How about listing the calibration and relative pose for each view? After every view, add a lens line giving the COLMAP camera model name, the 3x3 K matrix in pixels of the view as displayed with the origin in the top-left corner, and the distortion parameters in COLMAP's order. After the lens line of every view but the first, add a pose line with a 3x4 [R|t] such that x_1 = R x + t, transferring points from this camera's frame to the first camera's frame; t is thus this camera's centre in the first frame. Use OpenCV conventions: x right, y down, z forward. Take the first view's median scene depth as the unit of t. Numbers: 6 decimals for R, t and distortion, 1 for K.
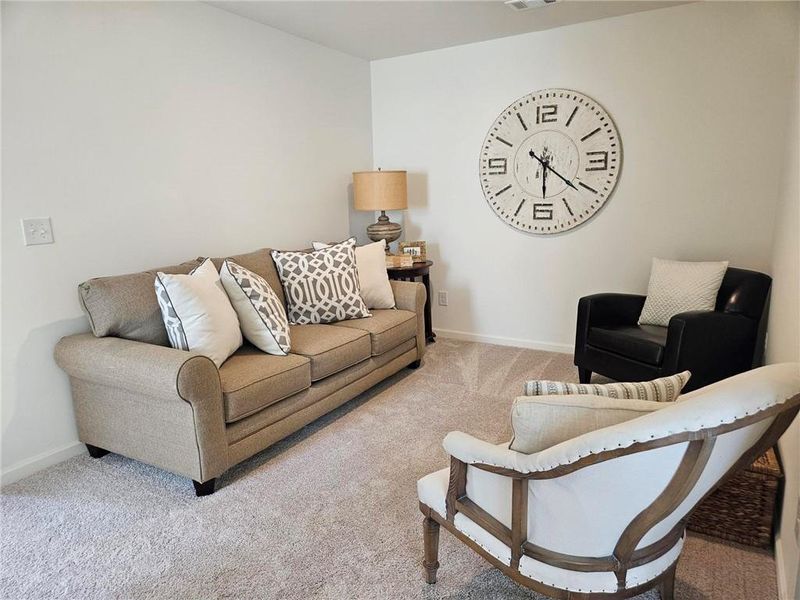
lens RADIAL K [[532.7, 0, 402.5], [0, 532.7, 298.3], [0, 0, 1]] dist [0.078713, -0.064446]
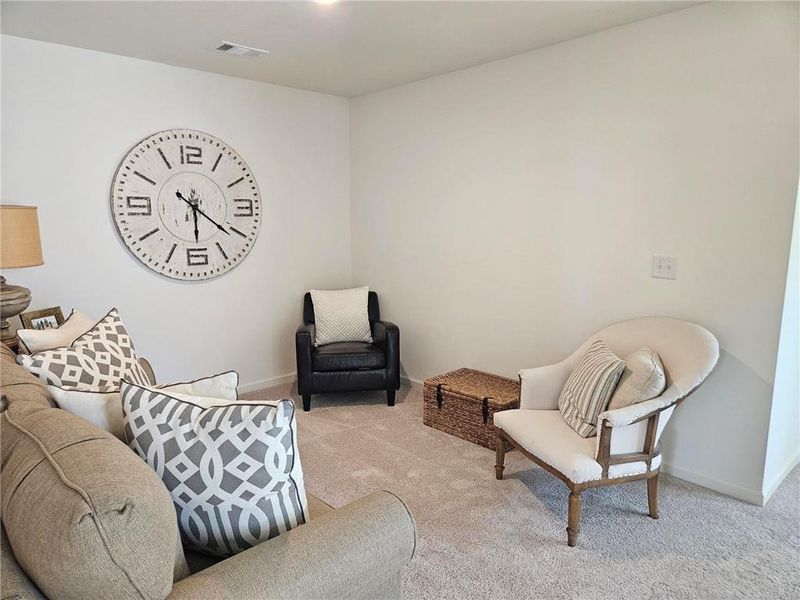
lens RADIAL K [[532.7, 0, 402.3], [0, 532.7, 301.2], [0, 0, 1]] dist [0.078713, -0.064446]
pose [[0.268548, -0.133755, 0.953935, -0.564407], [0.177760, 0.980186, 0.087393, -0.105631], [-0.946722, 0.146102, 0.287004, 0.407551]]
